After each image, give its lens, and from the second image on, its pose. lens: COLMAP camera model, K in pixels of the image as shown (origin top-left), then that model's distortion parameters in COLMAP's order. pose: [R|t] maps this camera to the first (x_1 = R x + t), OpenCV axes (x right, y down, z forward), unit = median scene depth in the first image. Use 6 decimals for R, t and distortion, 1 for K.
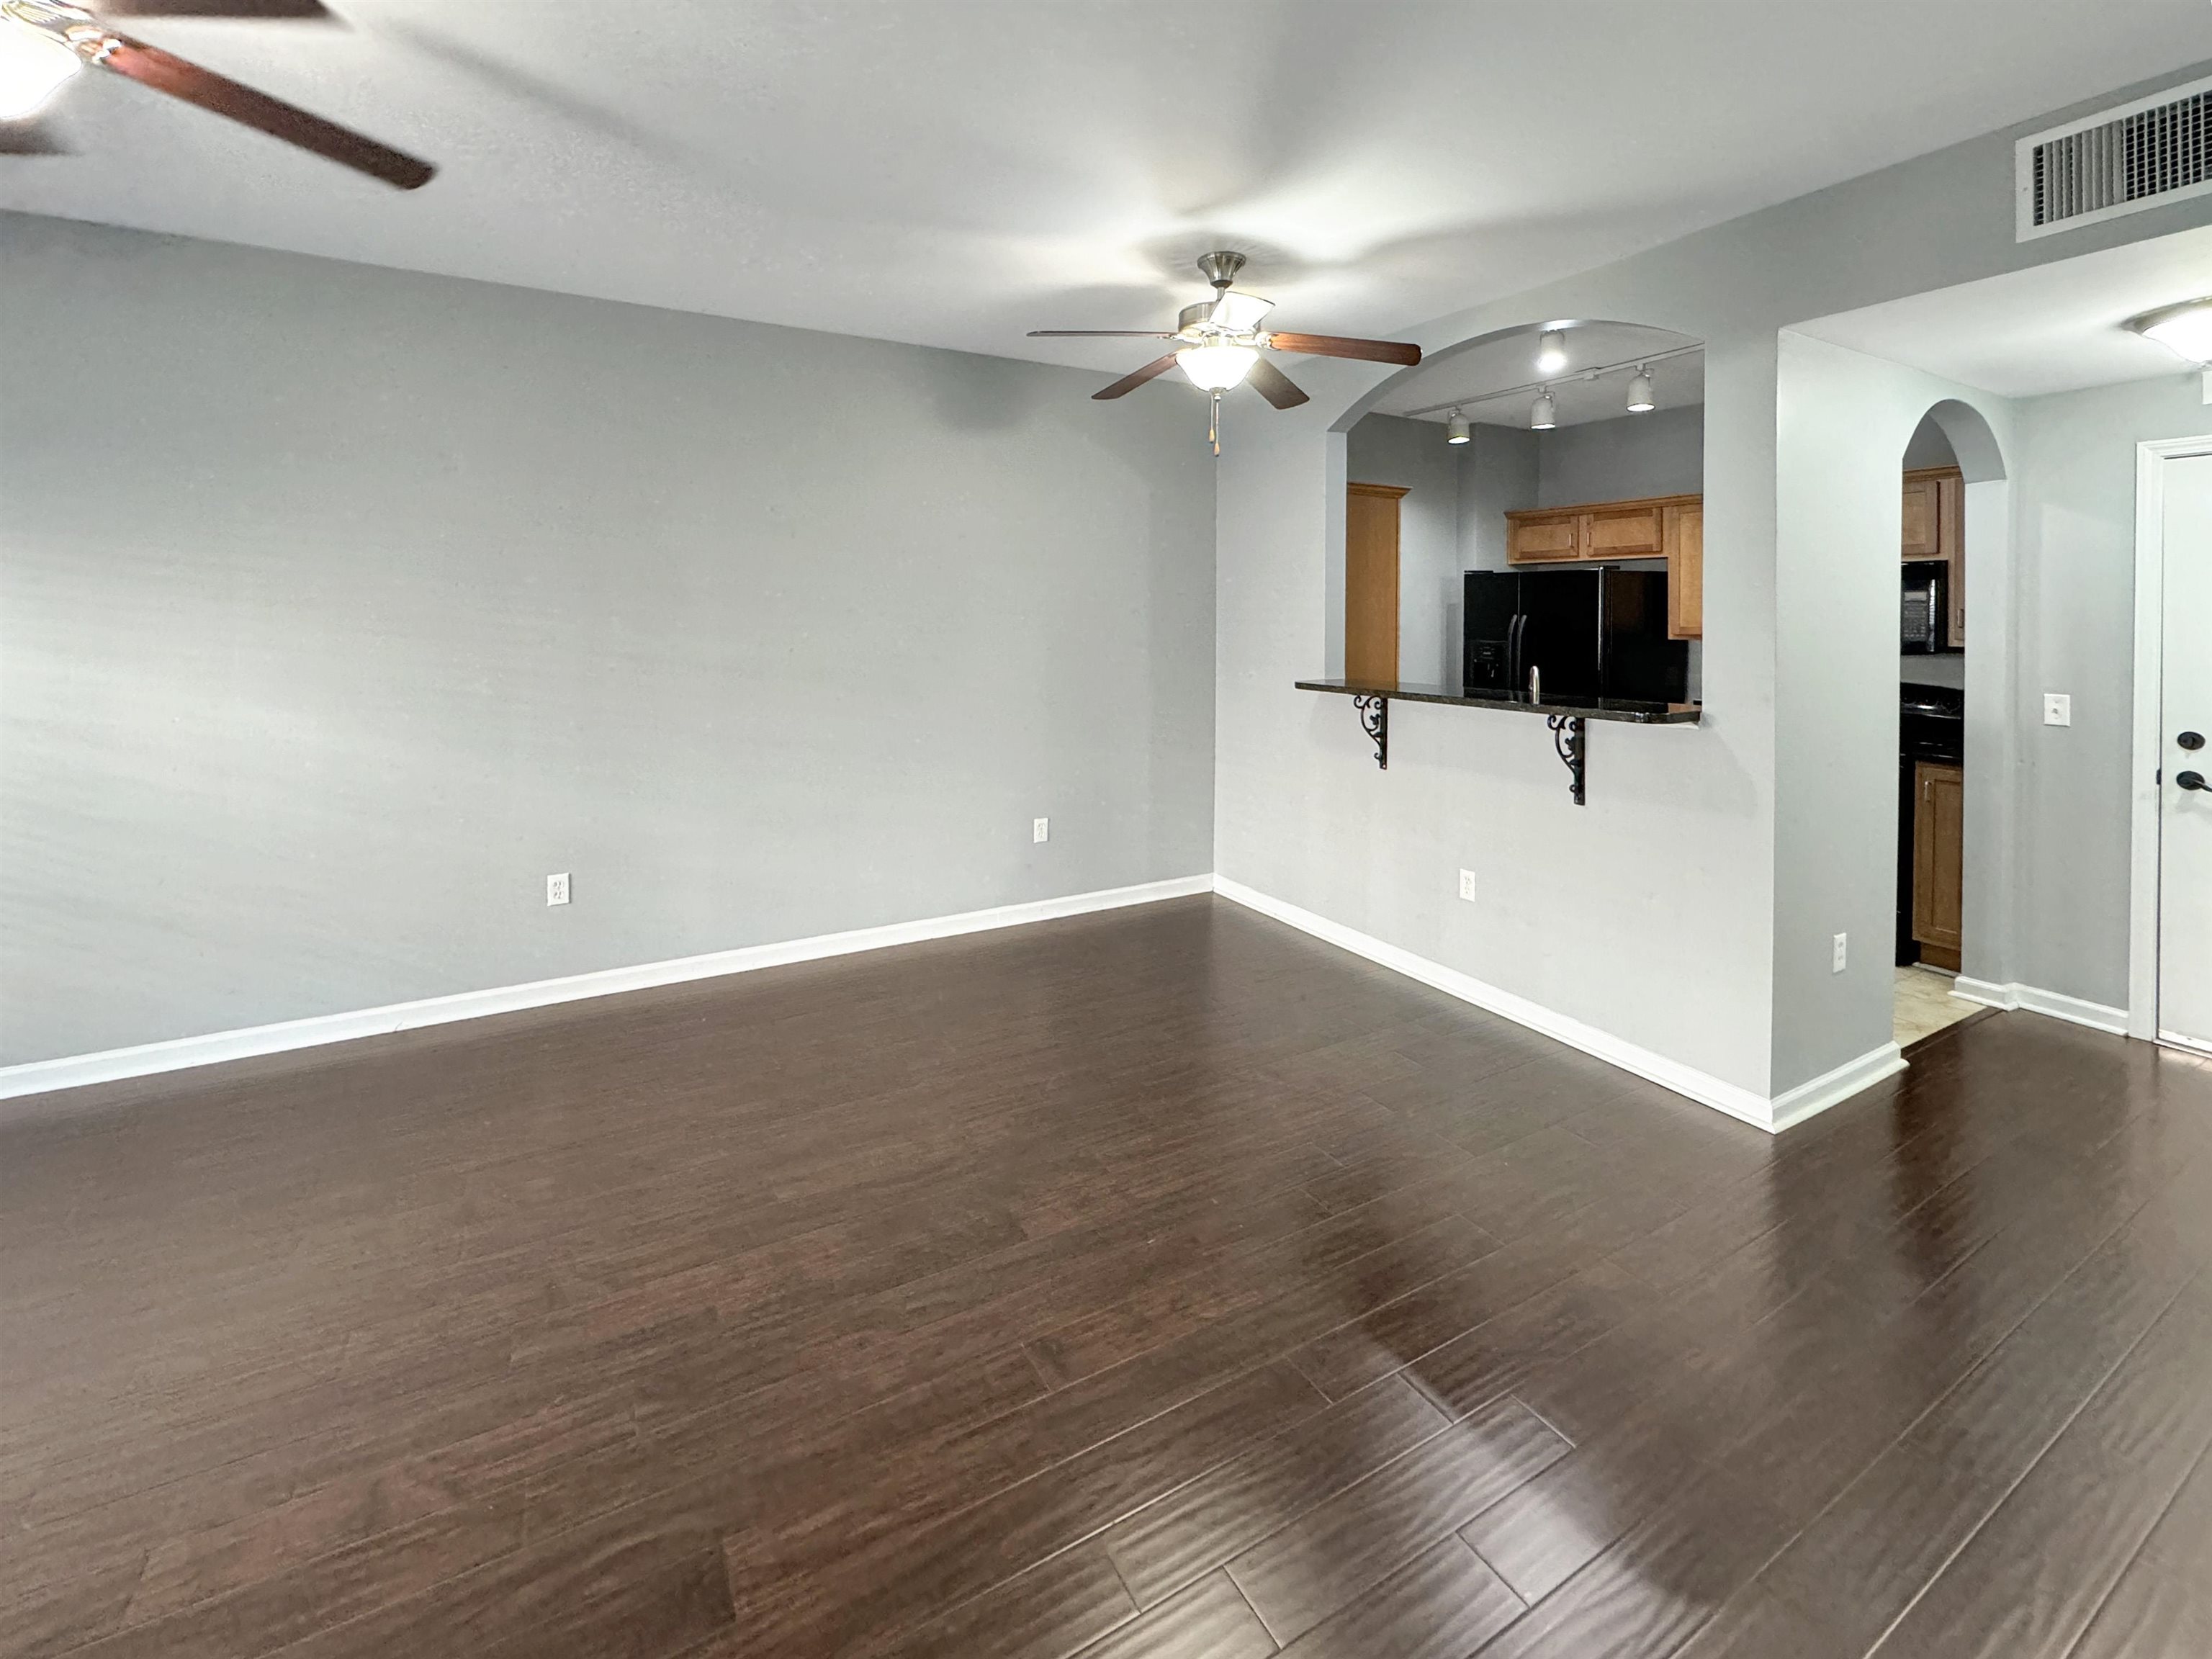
lens RADIAL K [[919.2, 0, 1112.7], [0, 919.2, 820.1], [0, 0, 1]] dist [-0.006375, 0.000109]
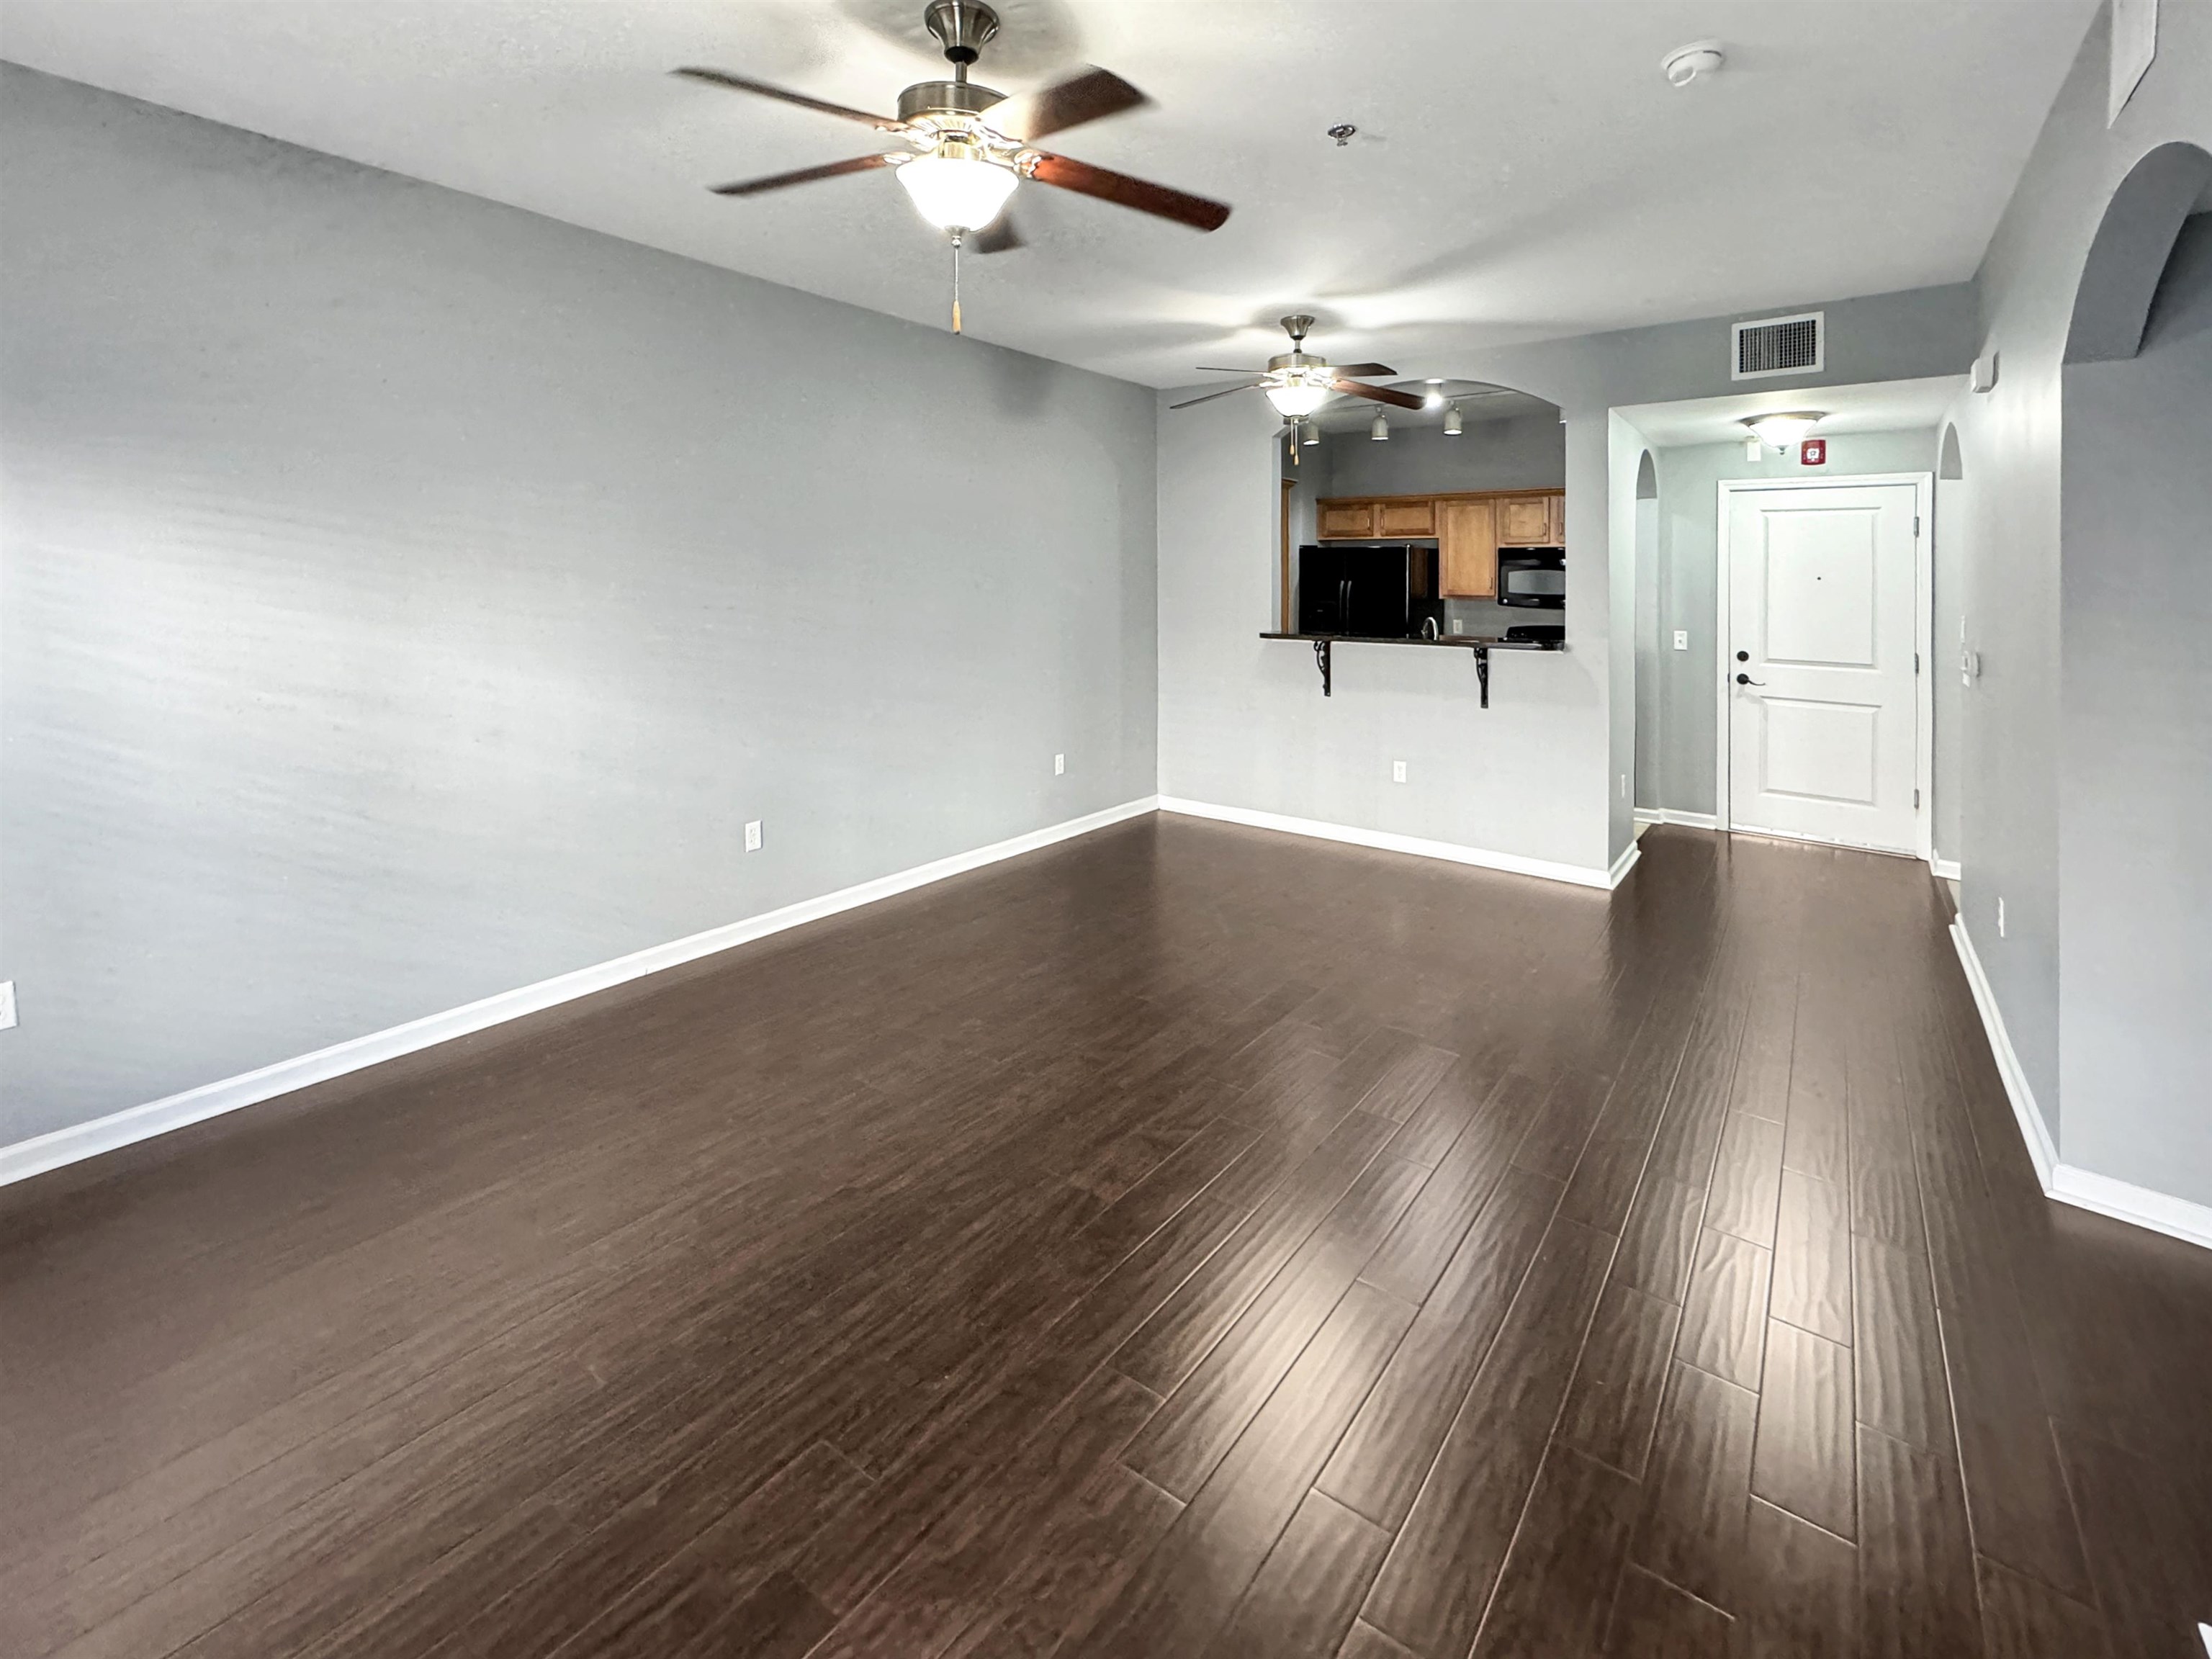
lens RADIAL K [[919.2, 0, 1134.8], [0, 919.2, 865.6], [0, 0, 1]] dist [-0.006375, 0.000109]
pose [[0.917577, -0.114472, 0.380722, -0.550503], [0.080867, 0.991370, 0.103179, 0.031461], [-0.389247, -0.063887, 0.918915, -0.174871]]
